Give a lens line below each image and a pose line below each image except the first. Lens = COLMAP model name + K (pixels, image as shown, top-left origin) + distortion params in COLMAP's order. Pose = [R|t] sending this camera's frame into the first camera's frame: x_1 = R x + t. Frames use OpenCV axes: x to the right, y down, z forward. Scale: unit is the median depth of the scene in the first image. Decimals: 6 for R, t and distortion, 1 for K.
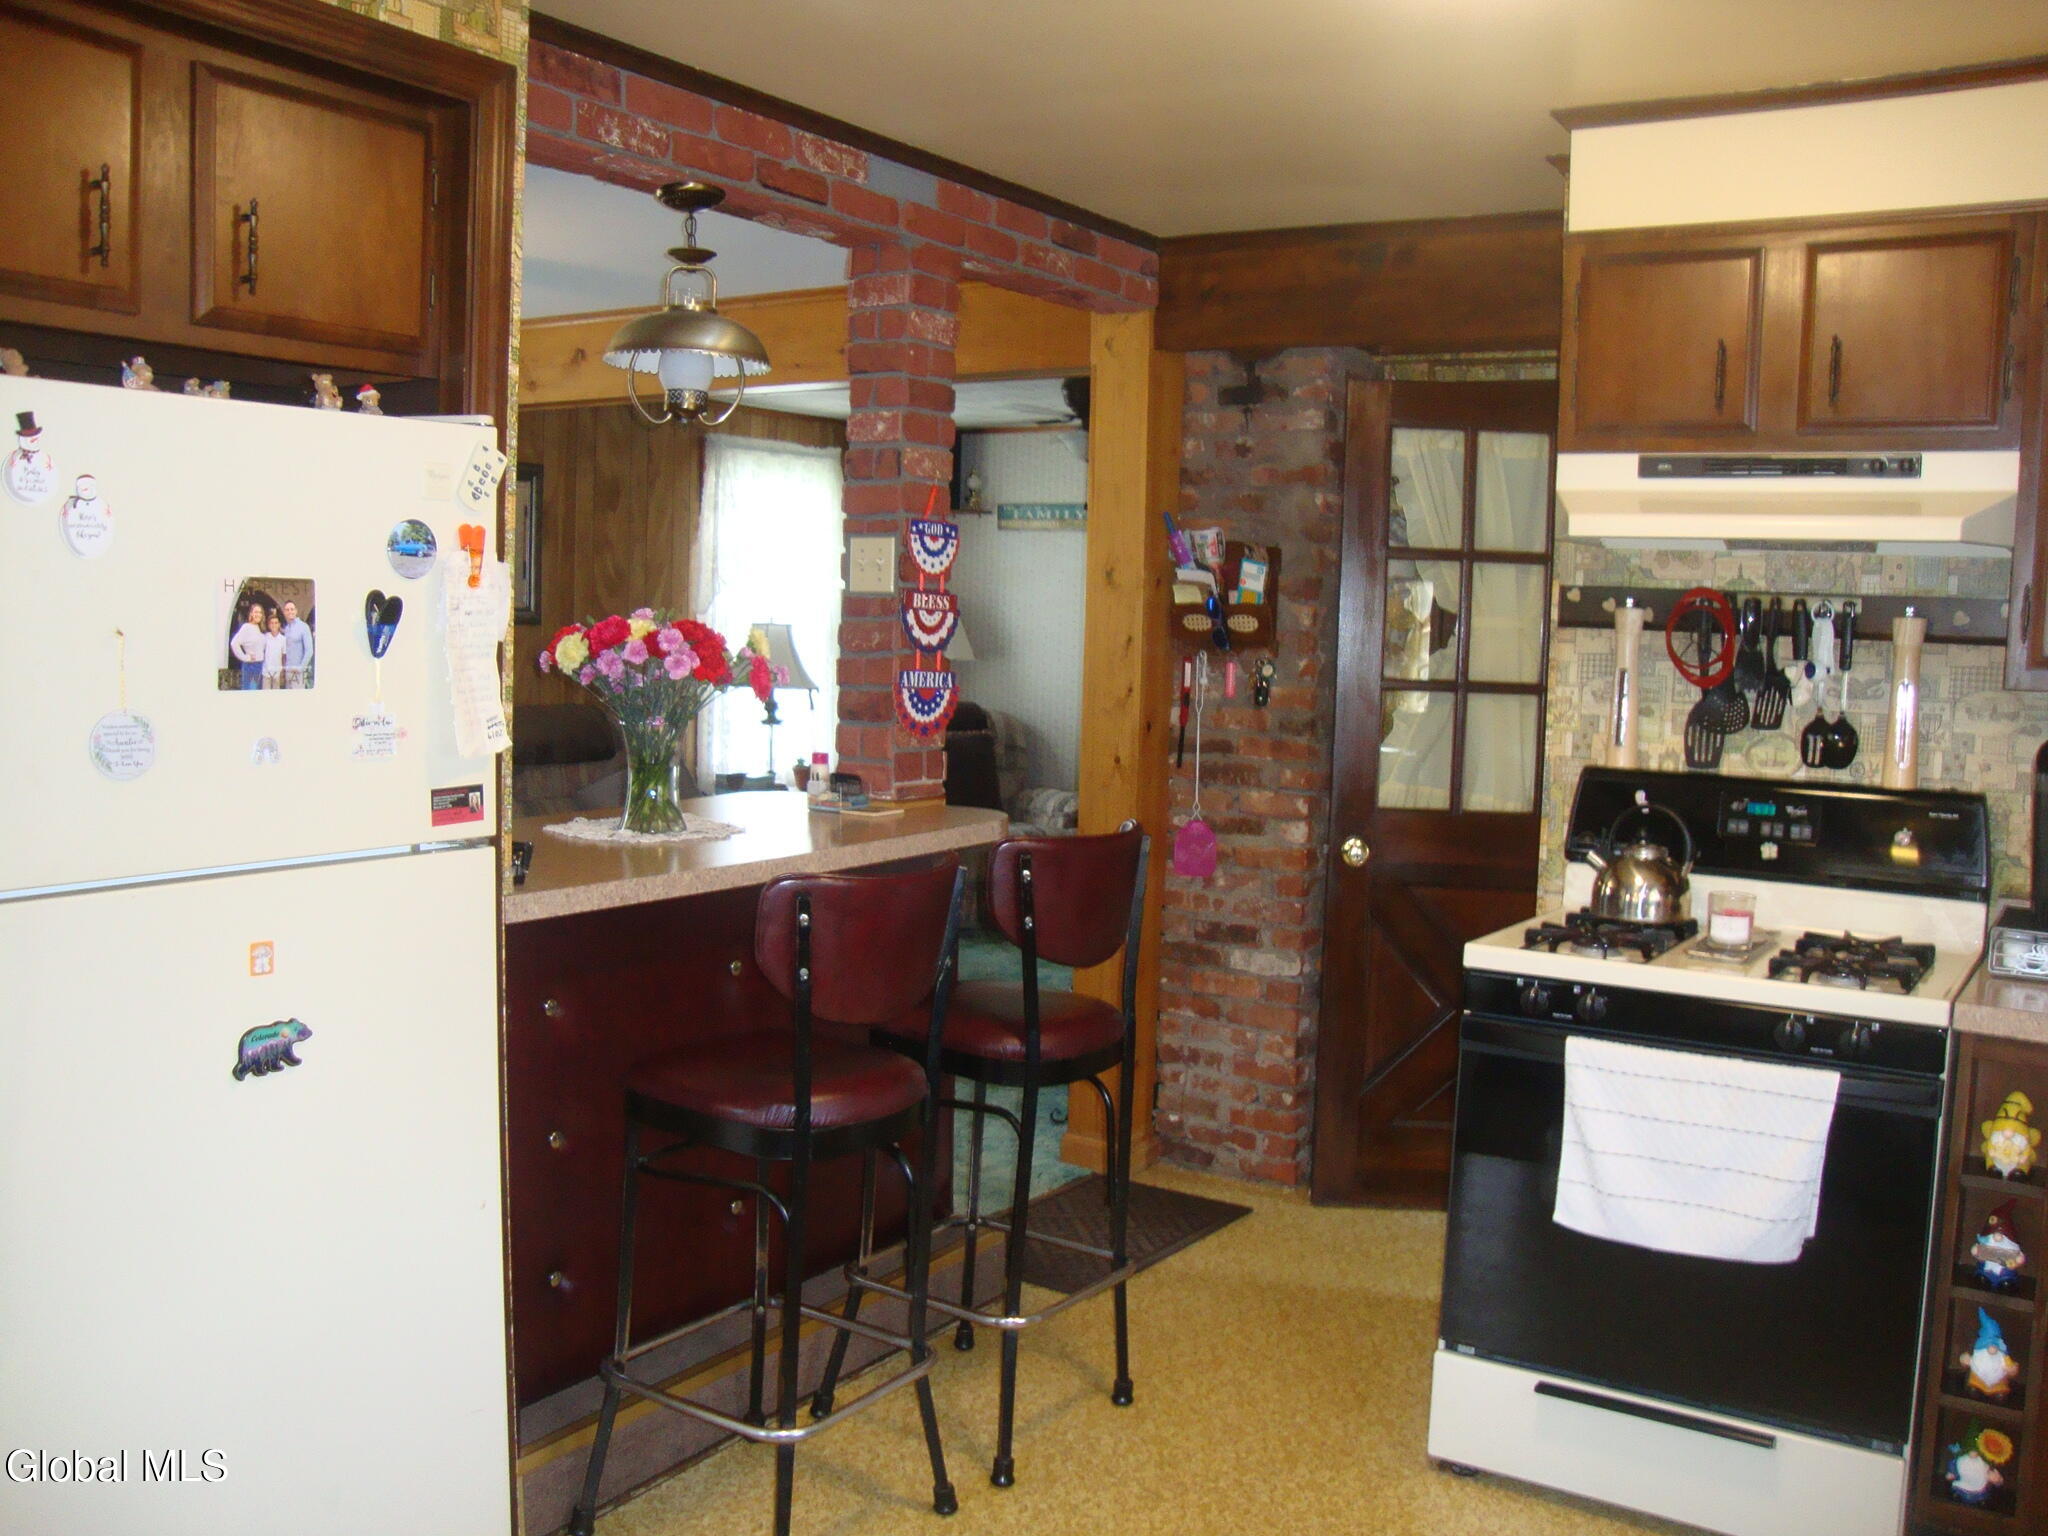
lens RADIAL K [[1838.5, 0, 1024.0], [0, 1838.5, 768.0], [0, 0, 1]] dist [-0.213259, 0.231637]
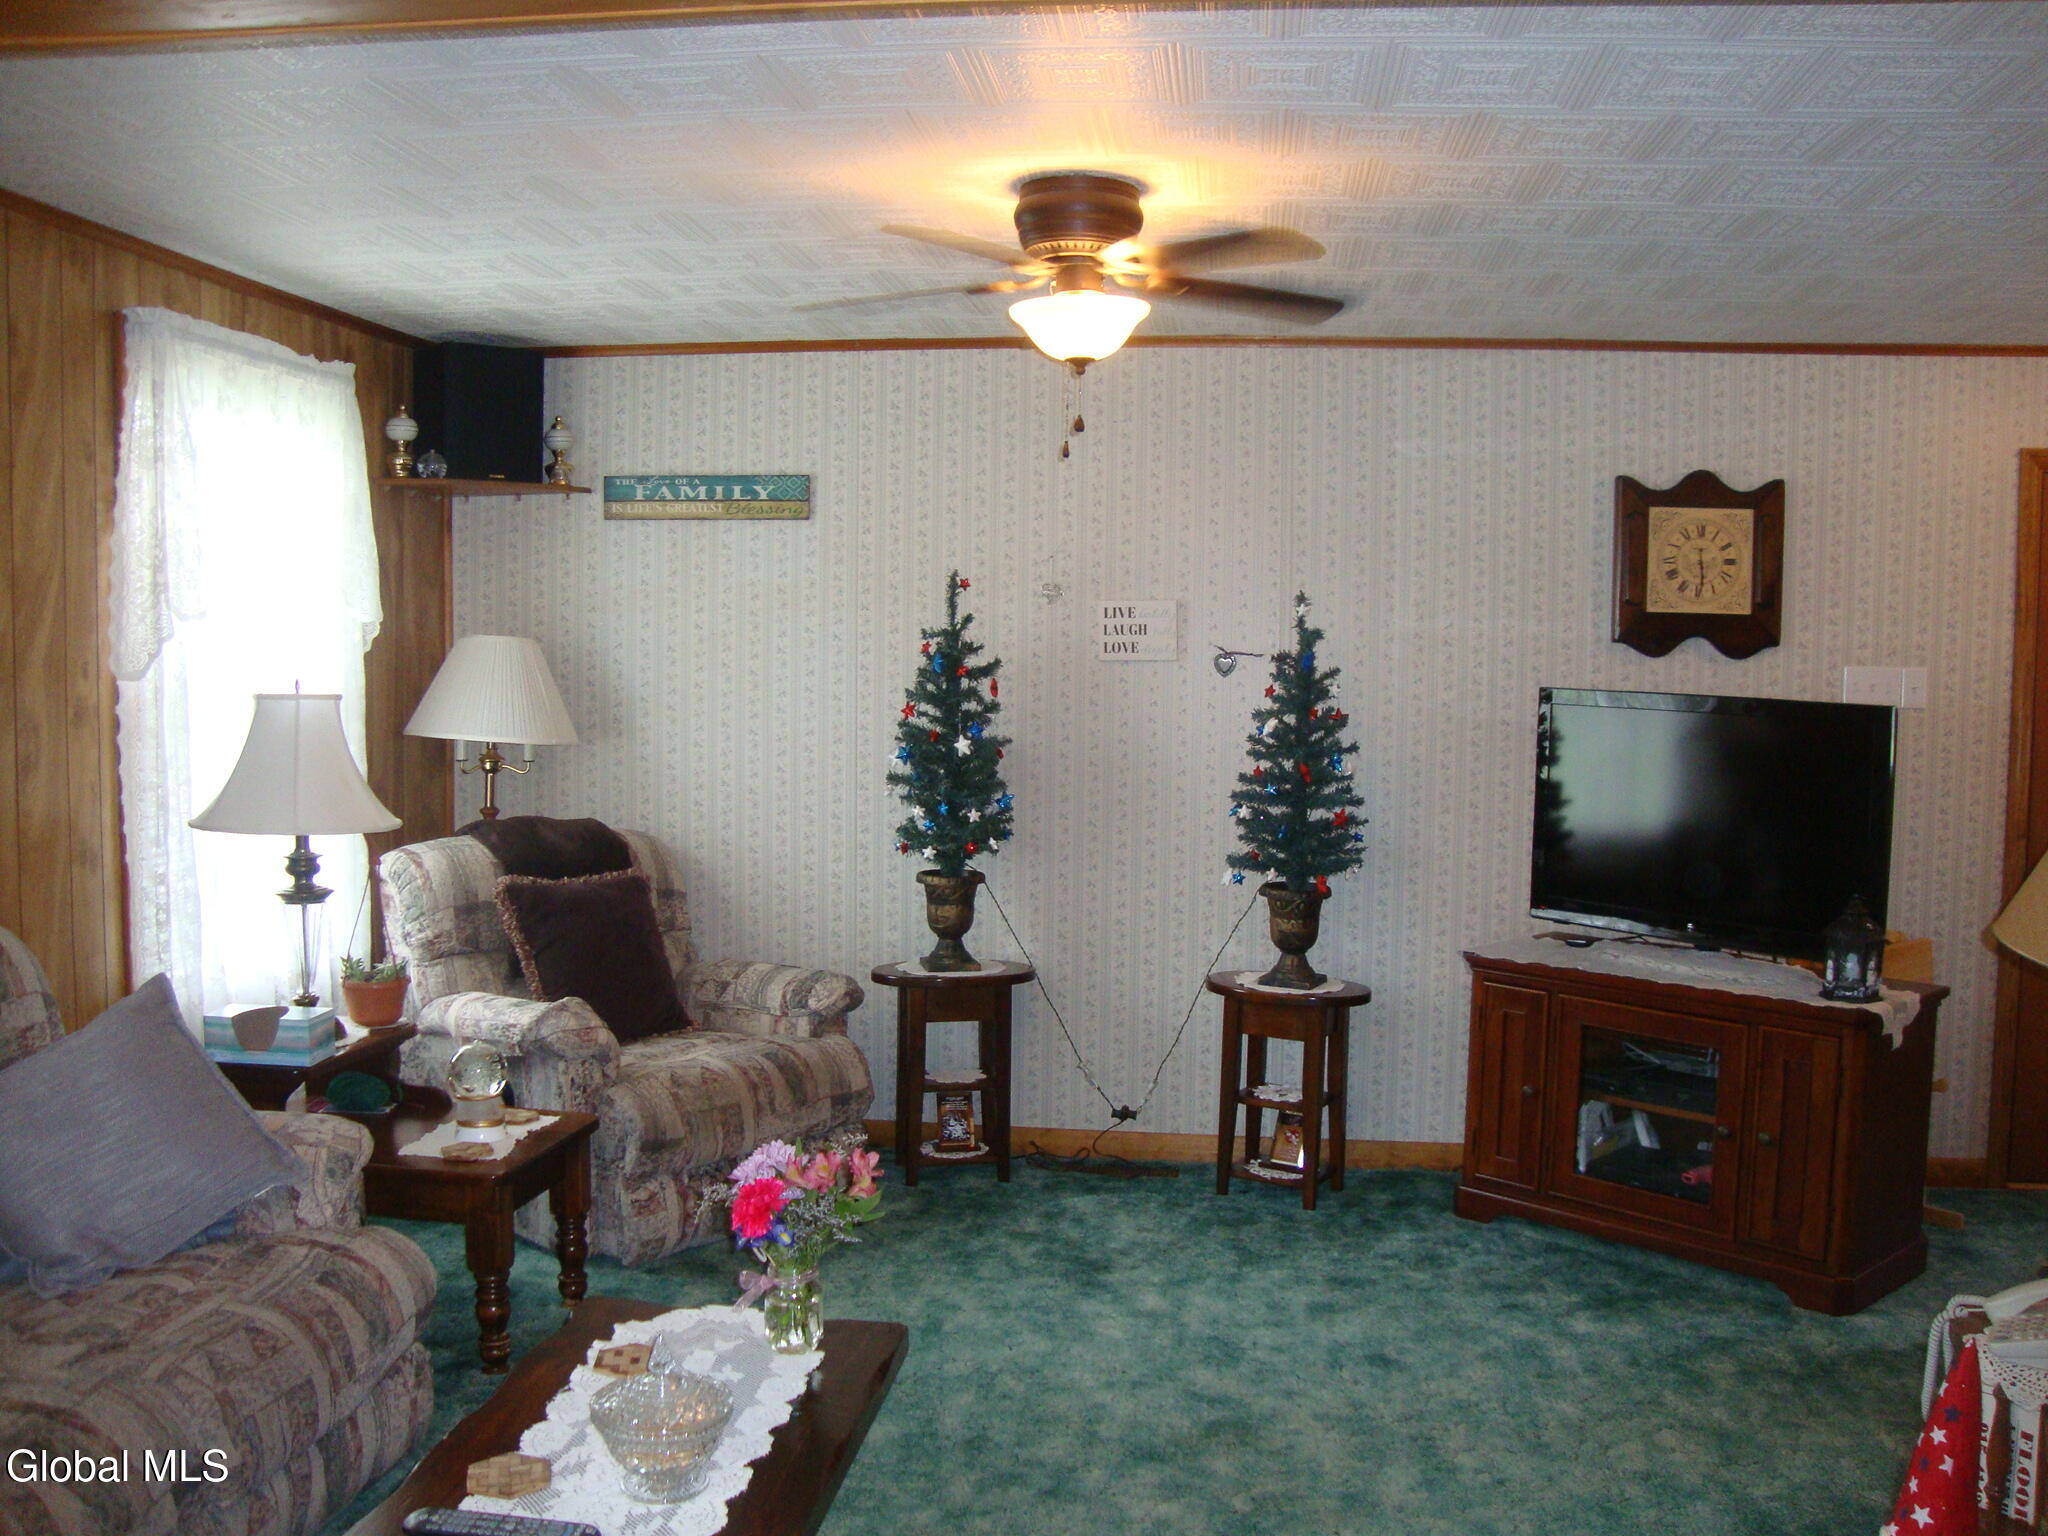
lens RADIAL K [[1838.5, 0, 1024.0], [0, 1838.5, 768.0], [0, 0, 1]] dist [-0.213259, 0.231637]
pose [[0.891947, -0.048019, 0.449583, -0.168724], [0.056219, 0.998406, -0.004899, -0.043617], [-0.448631, 0.029645, 0.893225, 0.455638]]
